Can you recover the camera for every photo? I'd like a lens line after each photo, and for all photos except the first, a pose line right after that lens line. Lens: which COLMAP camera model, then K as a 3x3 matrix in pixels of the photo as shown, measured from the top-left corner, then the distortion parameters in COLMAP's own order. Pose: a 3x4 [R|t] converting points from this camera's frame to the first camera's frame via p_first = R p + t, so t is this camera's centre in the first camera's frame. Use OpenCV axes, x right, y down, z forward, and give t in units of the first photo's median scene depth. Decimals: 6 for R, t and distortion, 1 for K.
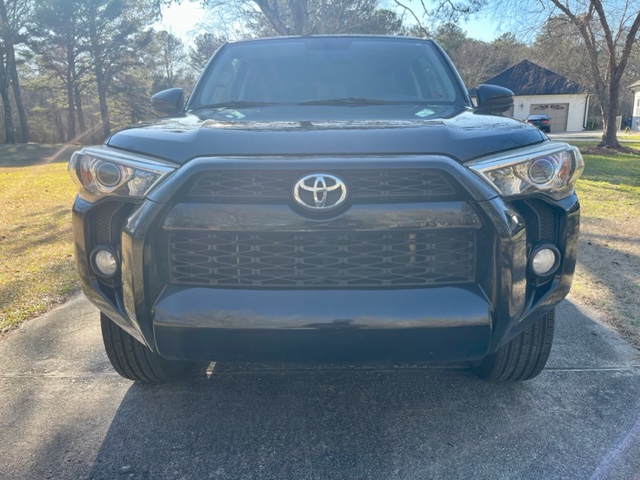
lens RADIAL K [[501.8, 0, 312.4], [0, 501.8, 239.9], [0, 0, 1]] dist [0.093941, -0.145243]
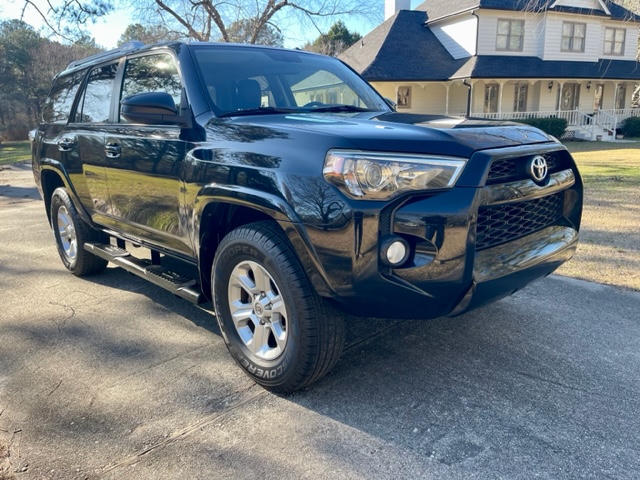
lens RADIAL K [[501.8, 0, 312.4], [0, 501.8, 239.9], [0, 0, 1]] dist [0.093941, -0.145243]
pose [[0.706854, -0.190496, 0.681226, -1.091199], [0.193585, 0.978384, 0.072724, -0.089363], [-0.680354, 0.080470, 0.728452, 0.257104]]
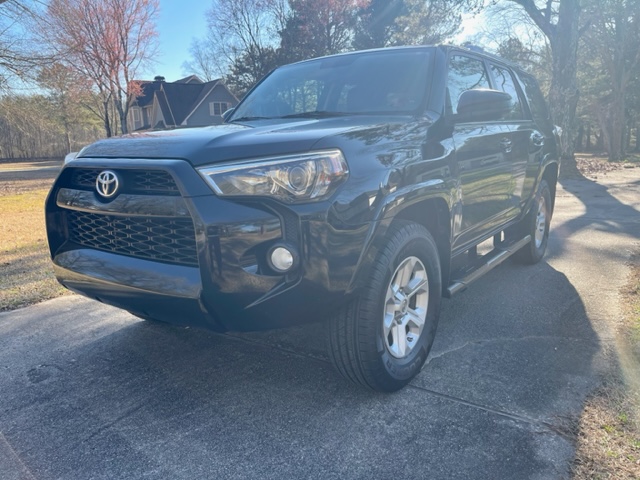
lens RADIAL K [[501.8, 0, 312.4], [0, 501.8, 239.9], [0, 0, 1]] dist [0.093941, -0.145243]
pose [[0.815946, 0.101560, -0.569138, 0.923688], [-0.111205, 0.993637, 0.017882, -0.020450], [0.567332, 0.048700, 0.822048, 0.113776]]
